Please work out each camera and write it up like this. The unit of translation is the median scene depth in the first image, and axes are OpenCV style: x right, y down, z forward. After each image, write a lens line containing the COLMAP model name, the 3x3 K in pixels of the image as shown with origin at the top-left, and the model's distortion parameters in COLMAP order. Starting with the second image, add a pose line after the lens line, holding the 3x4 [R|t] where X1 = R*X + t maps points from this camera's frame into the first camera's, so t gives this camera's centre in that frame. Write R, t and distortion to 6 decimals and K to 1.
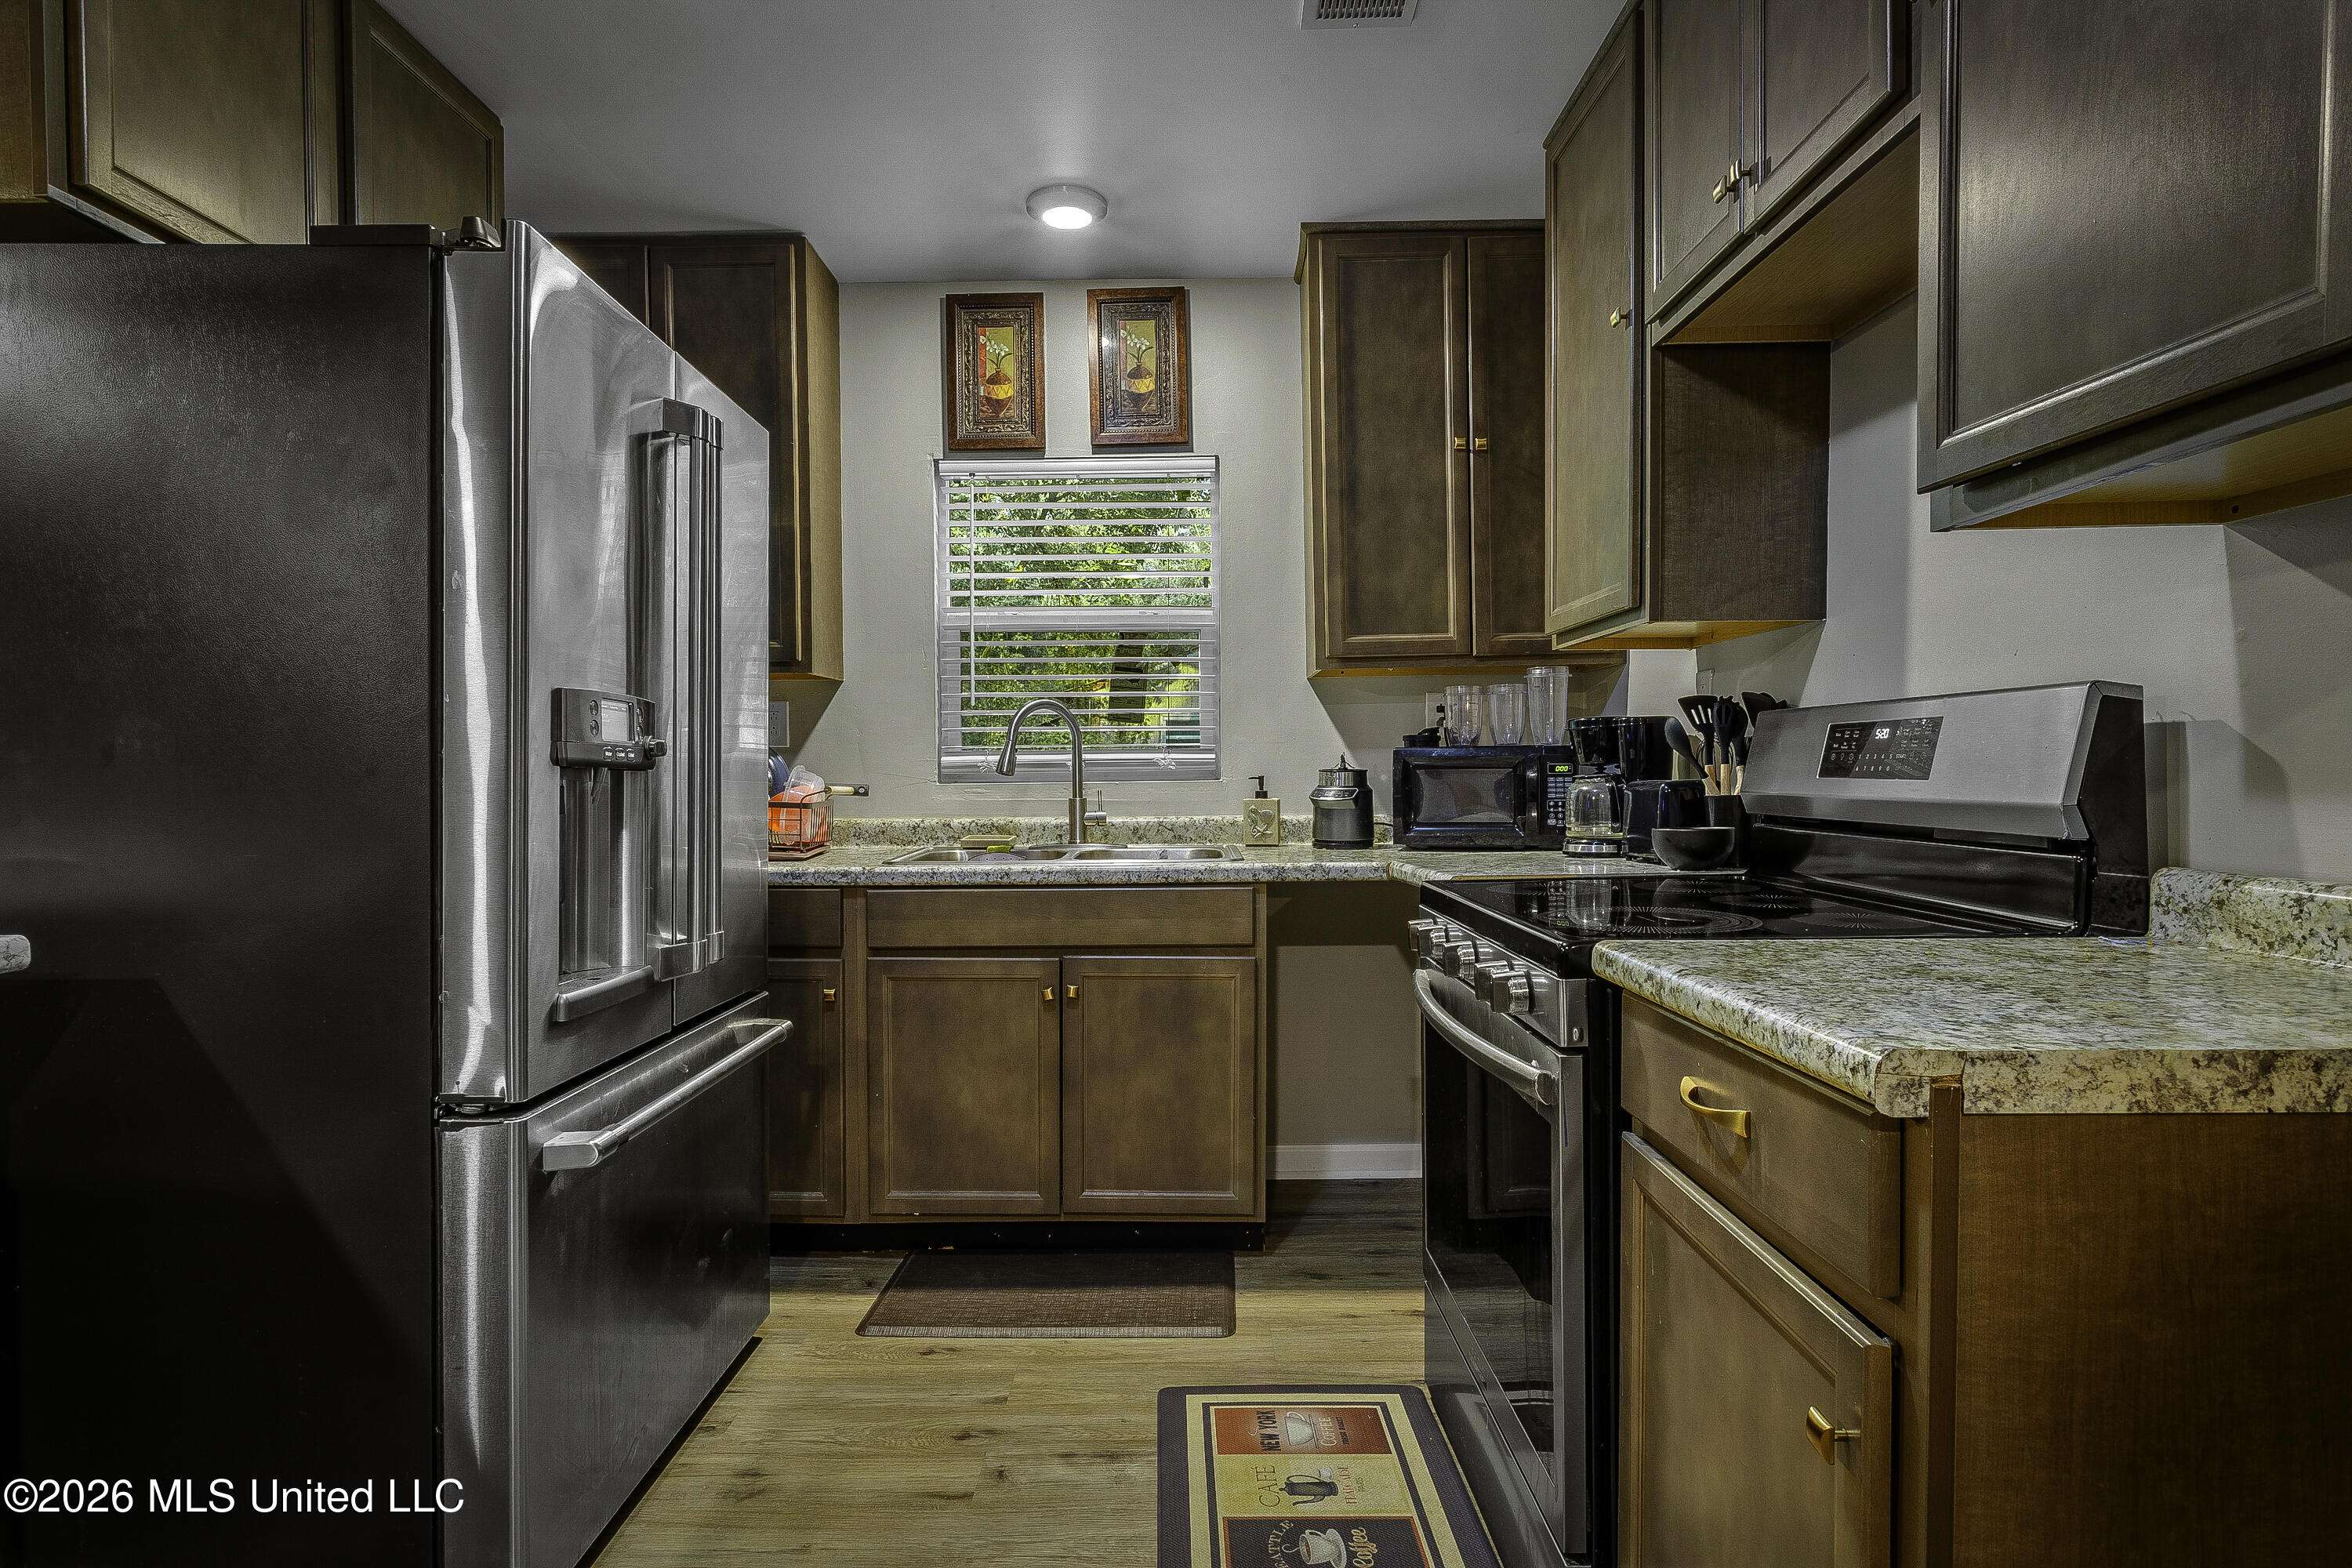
lens RADIAL K [[1209.2, 0, 1165.4], [0, 1209.2, 798.9], [0, 0, 1]] dist [-0.005867, 0.004926]
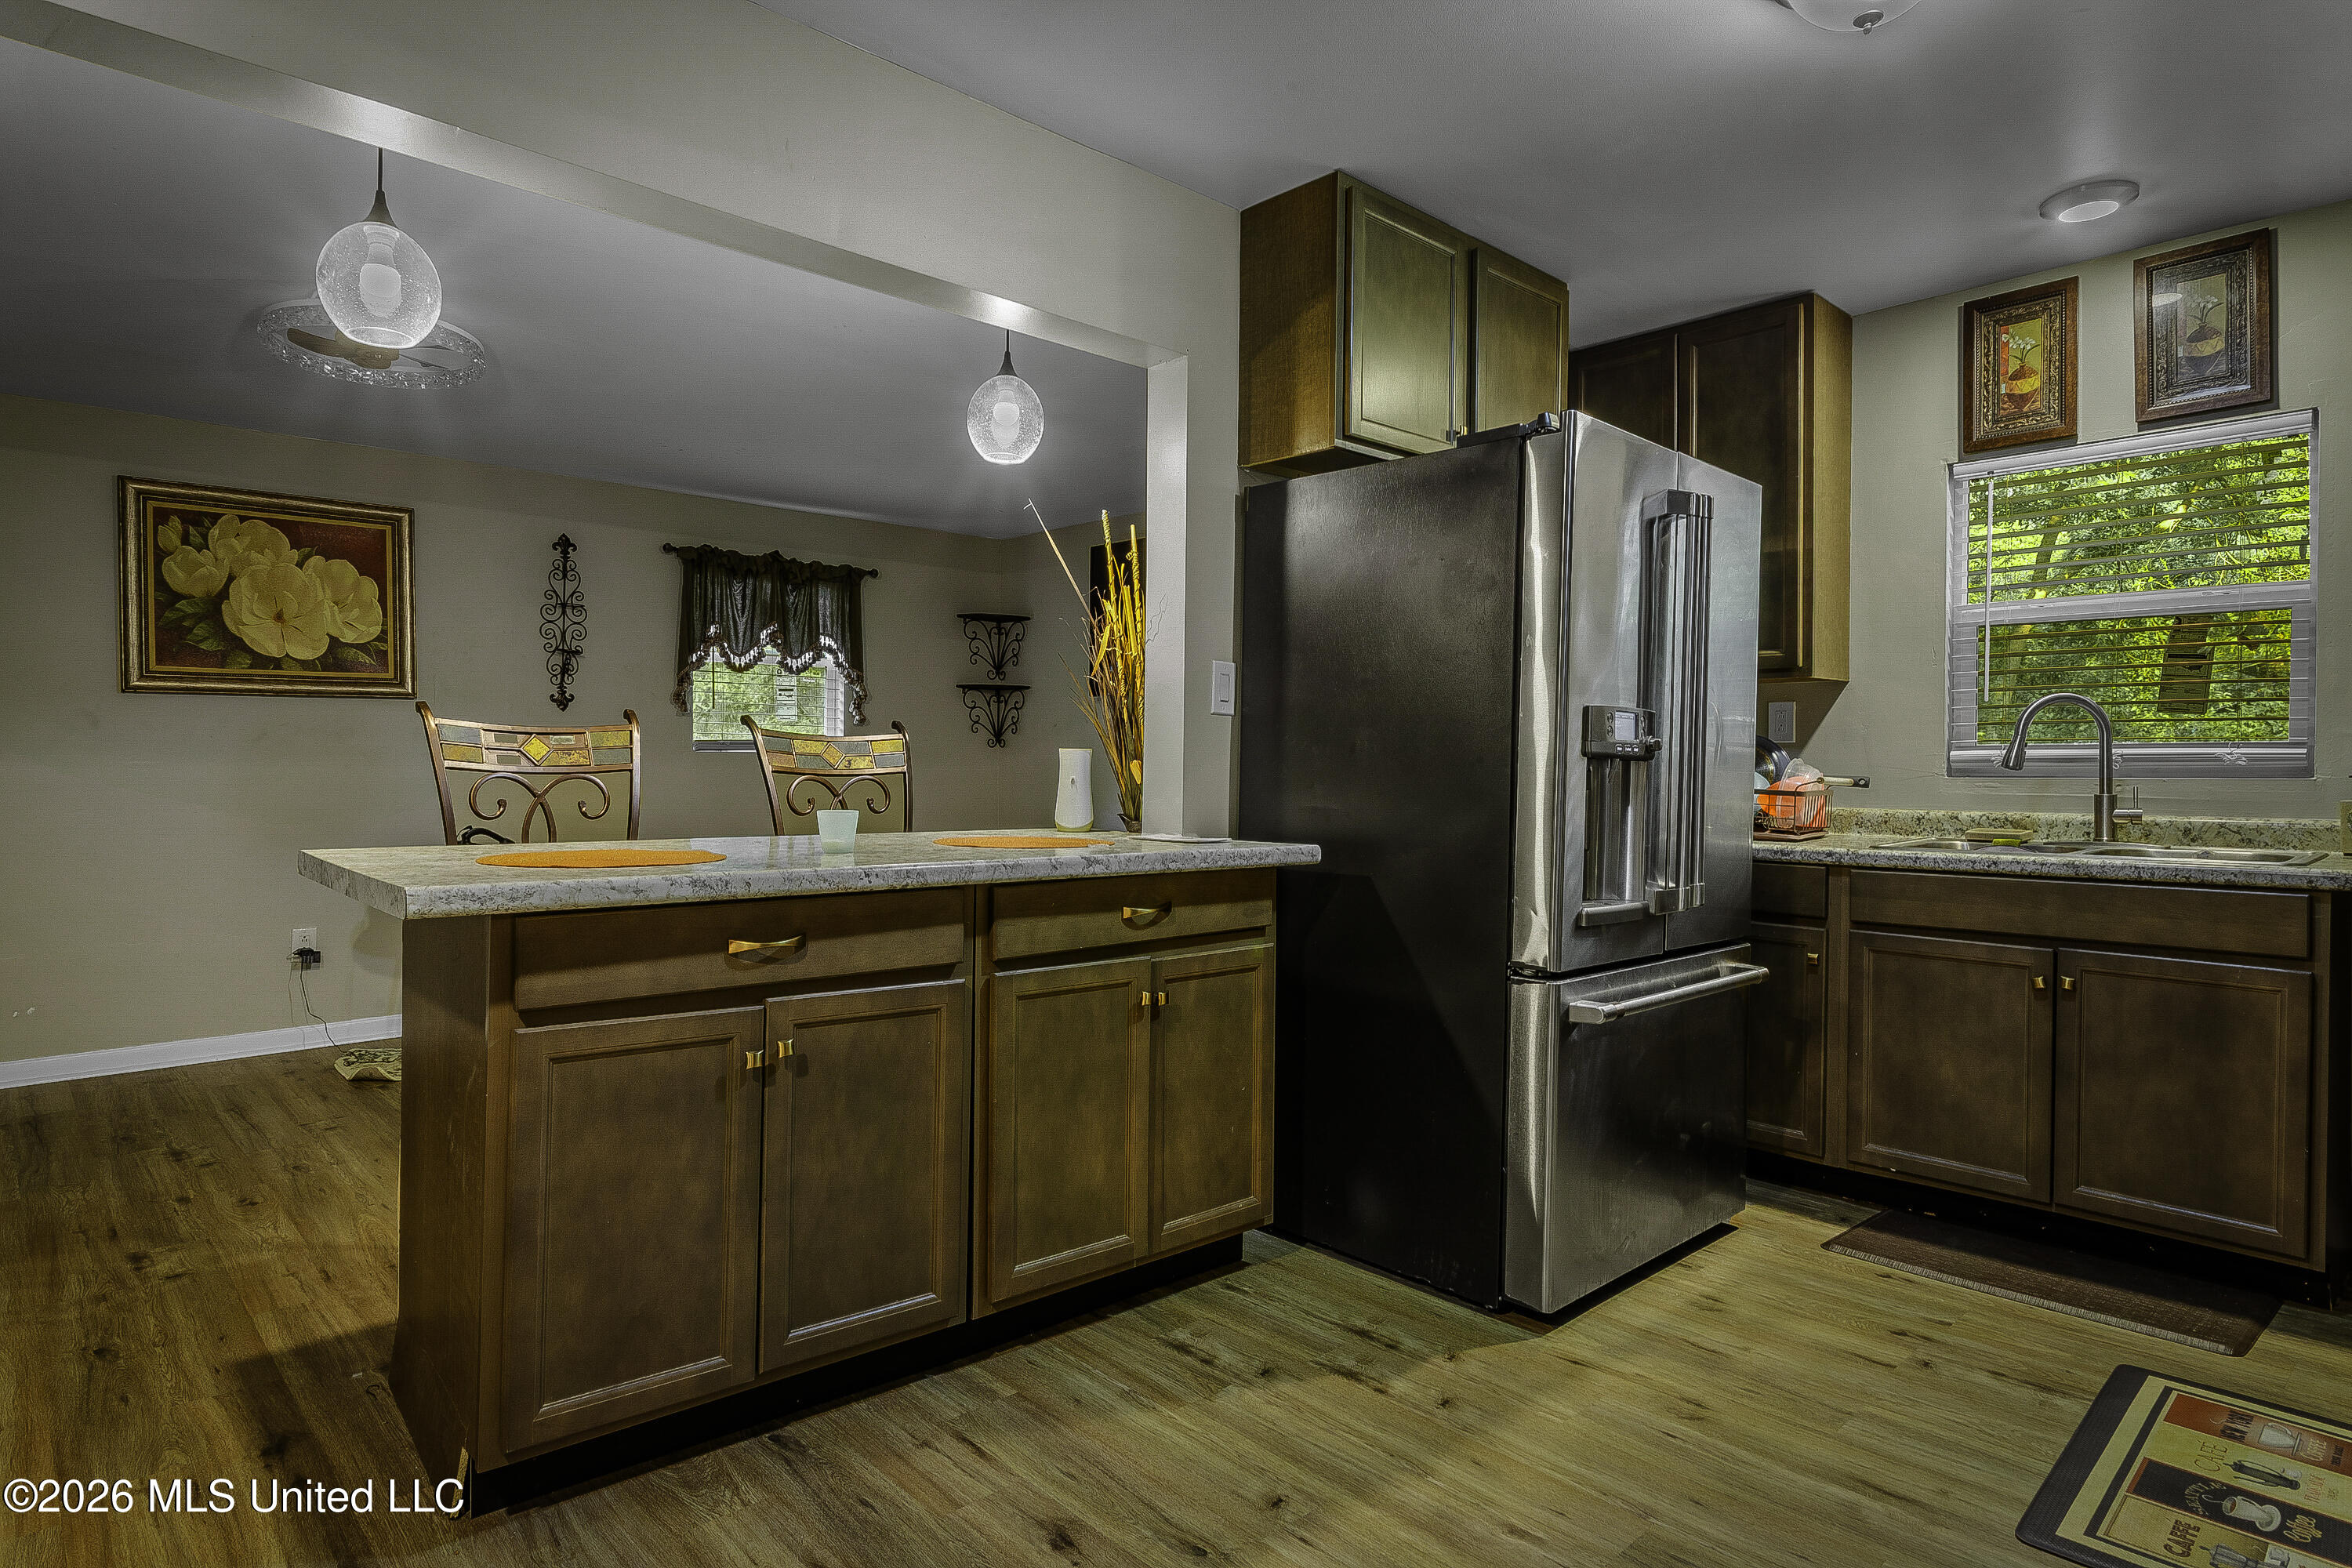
lens RADIAL K [[1262.0, 0, 1167.0], [0, 1262.0, 781.1], [0, 0, 1]] dist [-0.000980, 0.001786]
pose [[0.691017, 0.019191, -0.722584, 0.178423], [-0.026371, 0.999651, 0.001331, 0.009349], [0.722357, 0.018136, 0.691282, -0.303455]]
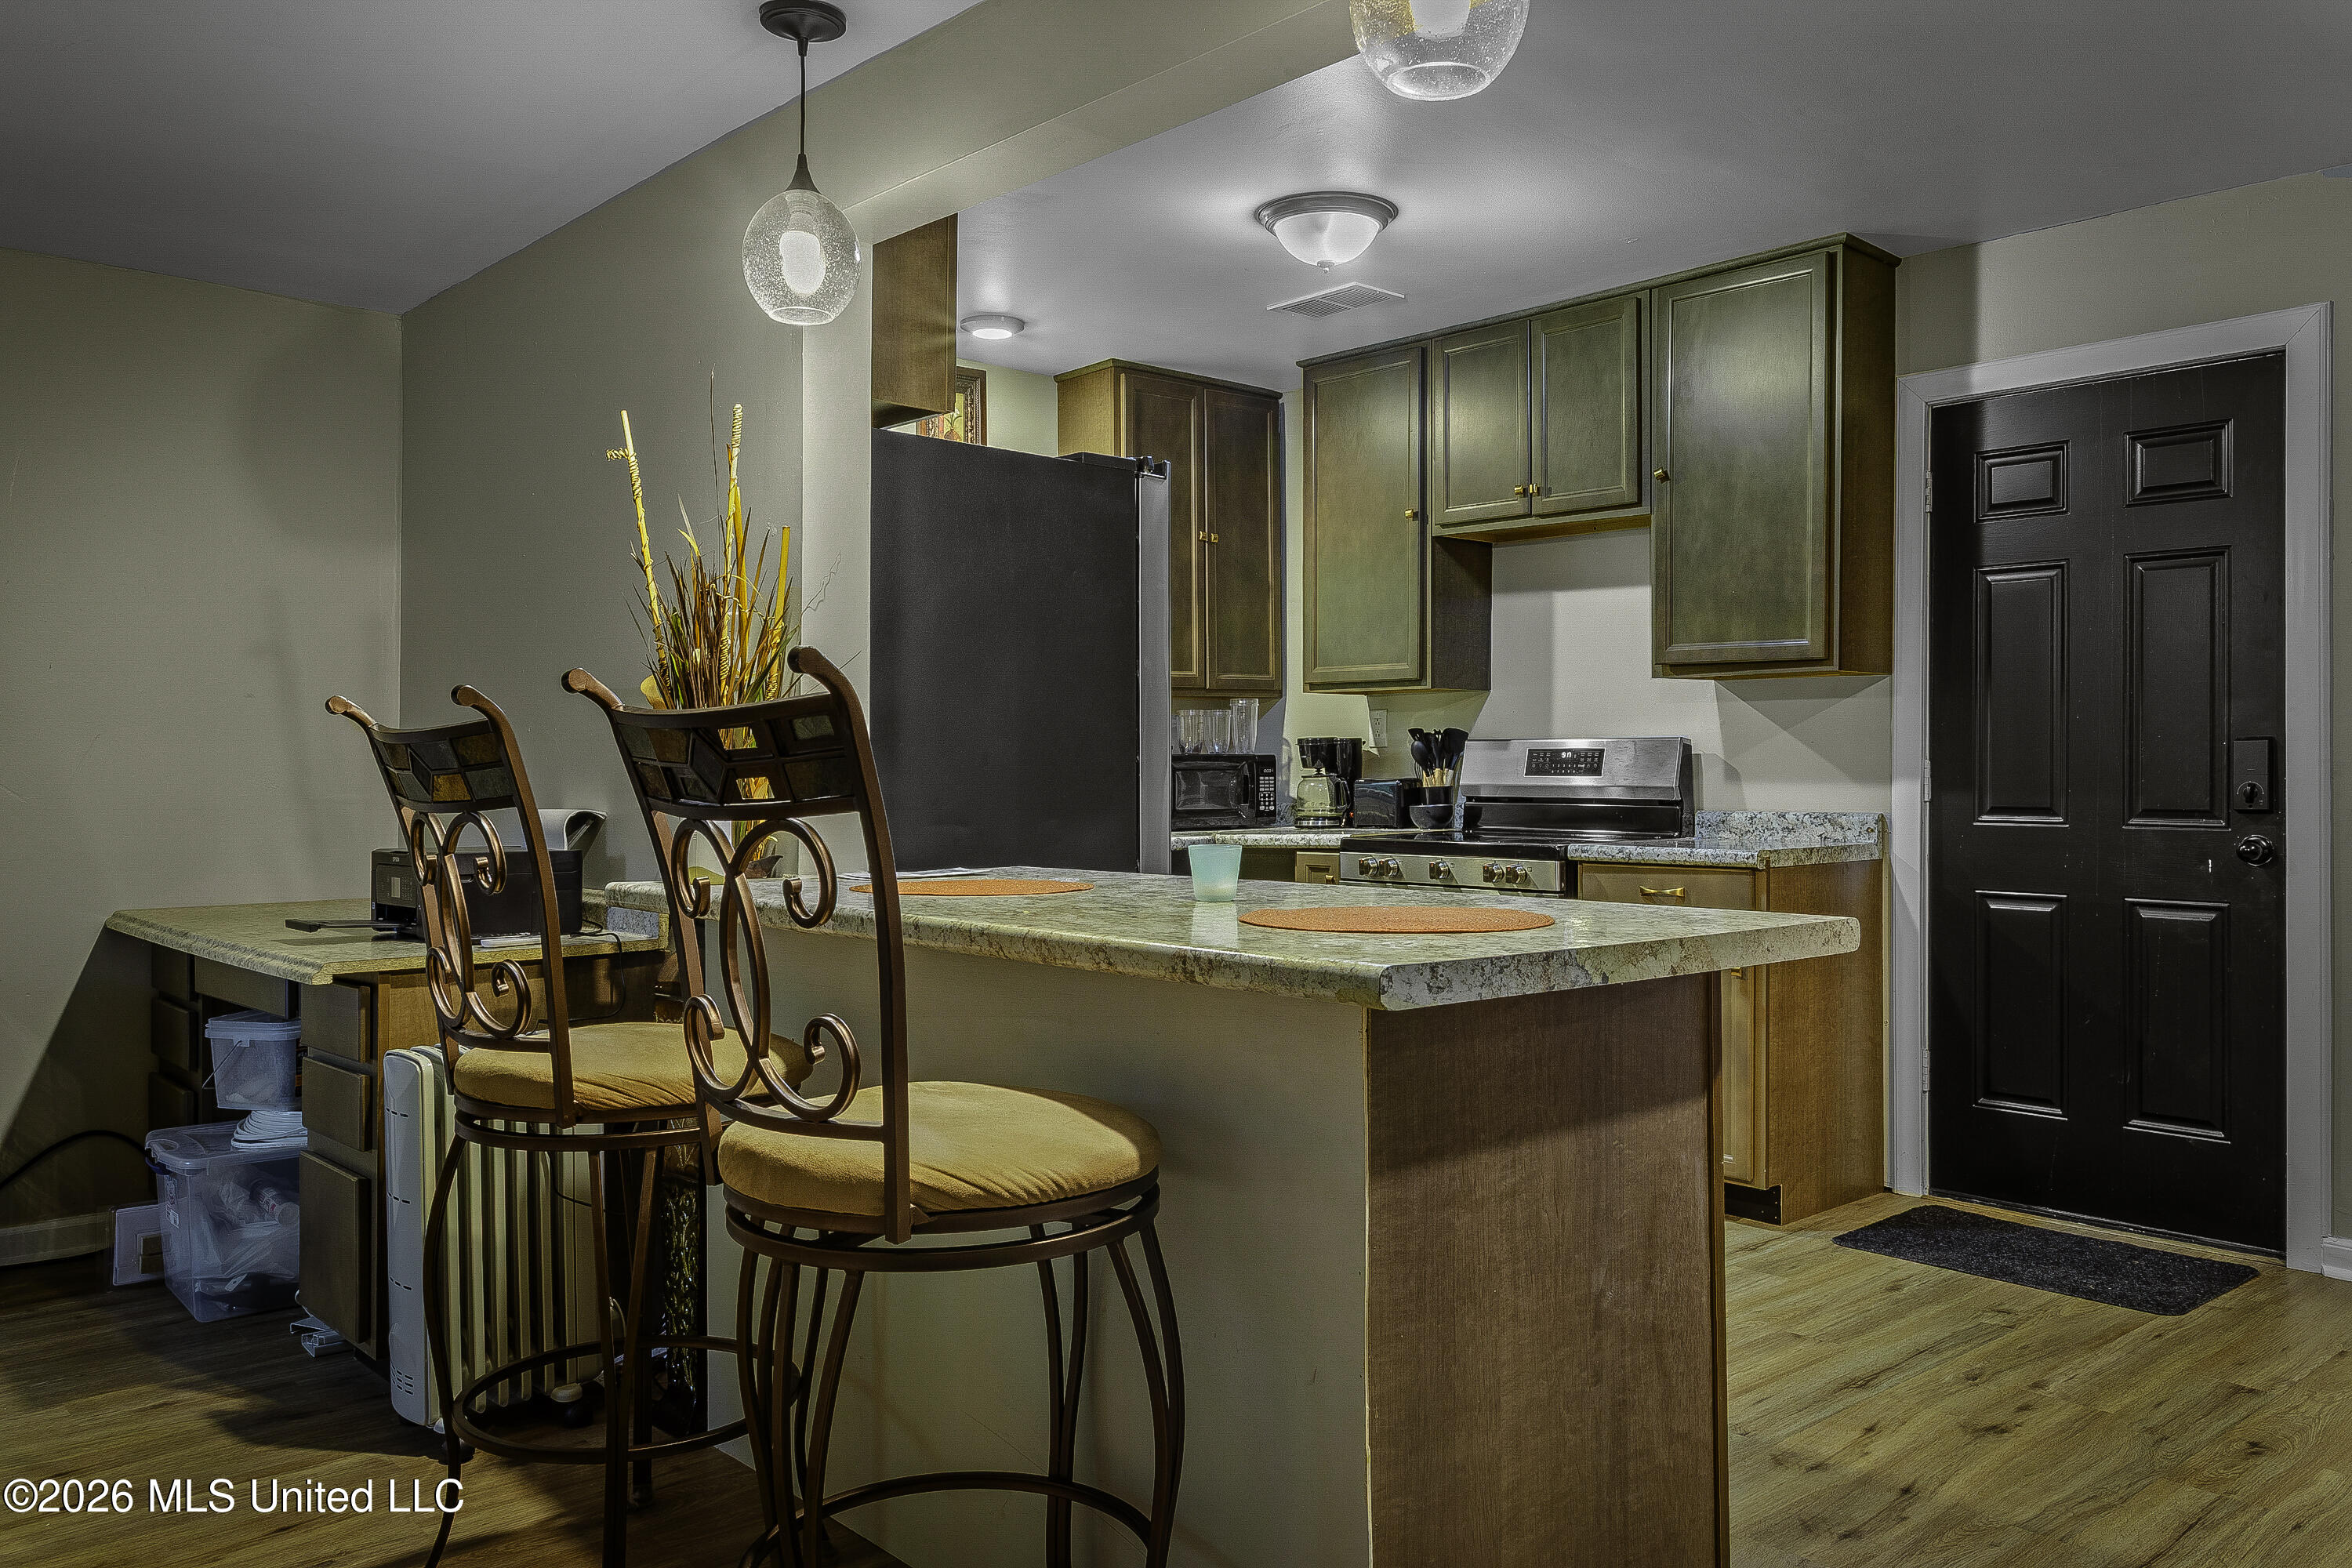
lens RADIAL K [[1770.2, 0, 1170.4], [0, 1770.2, 781.9], [0, 0, 1]] dist [0.001542, 0.000331]
pose [[0.728265, -0.001581, 0.685293, -1.394093], [0.014170, 0.999818, -0.012752, 0.015454], [-0.685149, 0.018998, 0.728155, -0.531088]]
